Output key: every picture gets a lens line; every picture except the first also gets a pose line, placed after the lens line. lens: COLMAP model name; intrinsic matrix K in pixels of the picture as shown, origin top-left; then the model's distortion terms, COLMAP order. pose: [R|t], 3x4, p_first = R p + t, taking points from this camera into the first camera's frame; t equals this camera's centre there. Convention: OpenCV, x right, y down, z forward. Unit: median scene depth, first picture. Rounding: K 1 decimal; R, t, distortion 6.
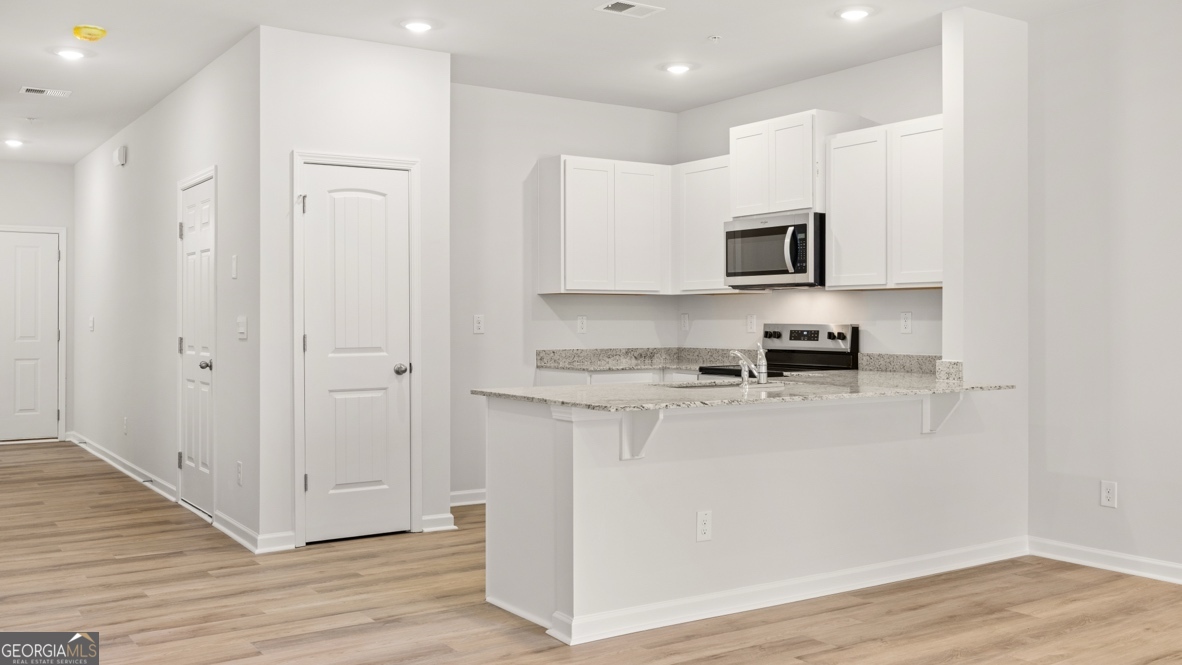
lens RADIAL K [[1073.5, 0, 589.1], [0, 1073.5, 313.6], [0, 0, 1]] dist [-0.004687, -0.002526]
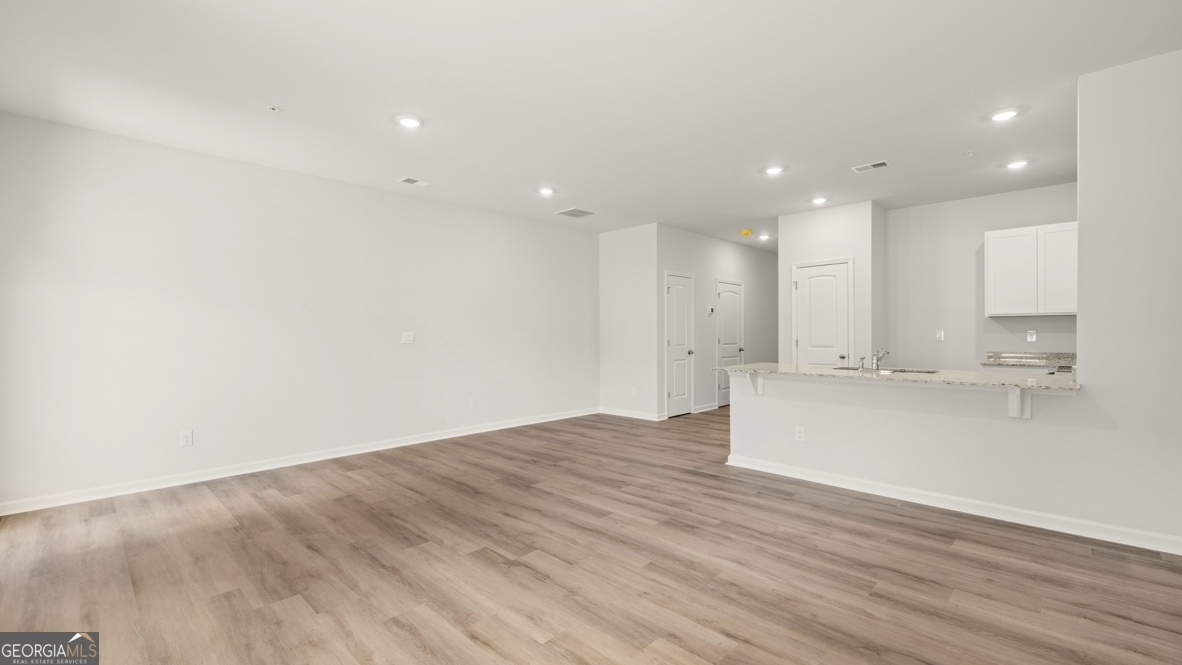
lens RADIAL K [[496.1, 0, 588.9], [0, 496.1, 337.3], [0, 0, 1]] dist [-0.000731, -0.000020]
pose [[0.209592, 0.006727, -0.977766, 0.606219], [0.007491, 0.999936, 0.008485, 0.001220], [0.977760, -0.009103, 0.209528, 0.262266]]
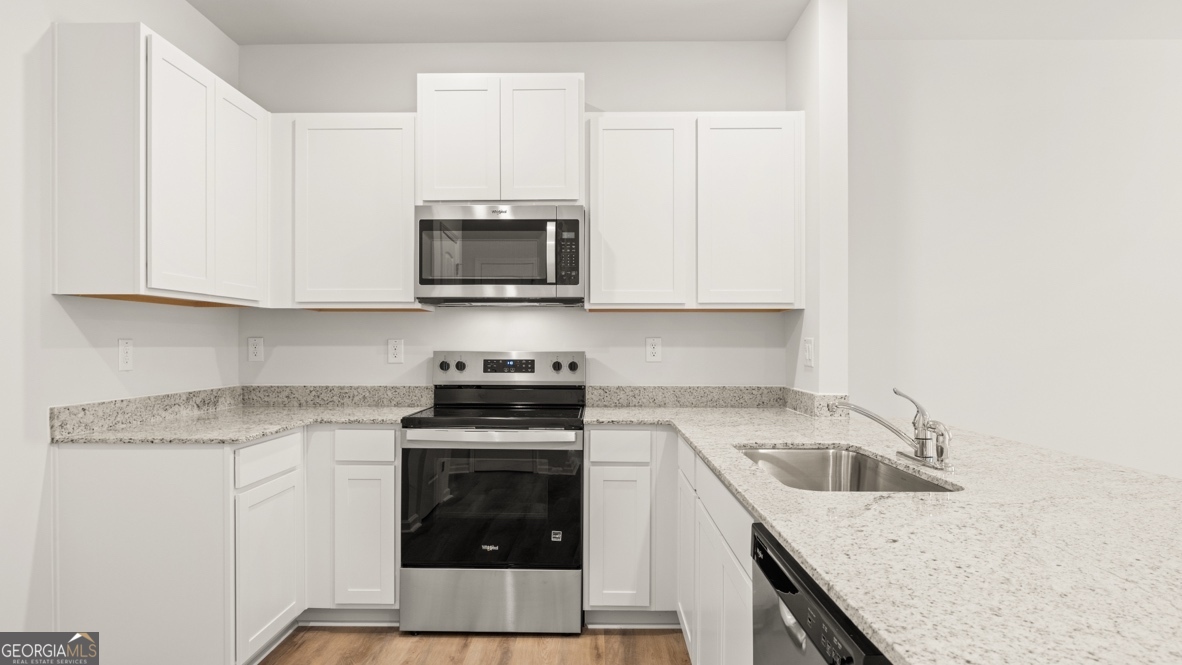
lens RADIAL K [[691.2, 0, 586.9], [0, 691.2, 342.0], [0, 0, 1]] dist [-0.005295, 0.000376]
pose [[0.569330, 0.003151, 0.822103, -0.181008], [-0.006138, 0.999981, 0.000418, 0.002184], [-0.822086, -0.005284, 0.569338, 0.662208]]
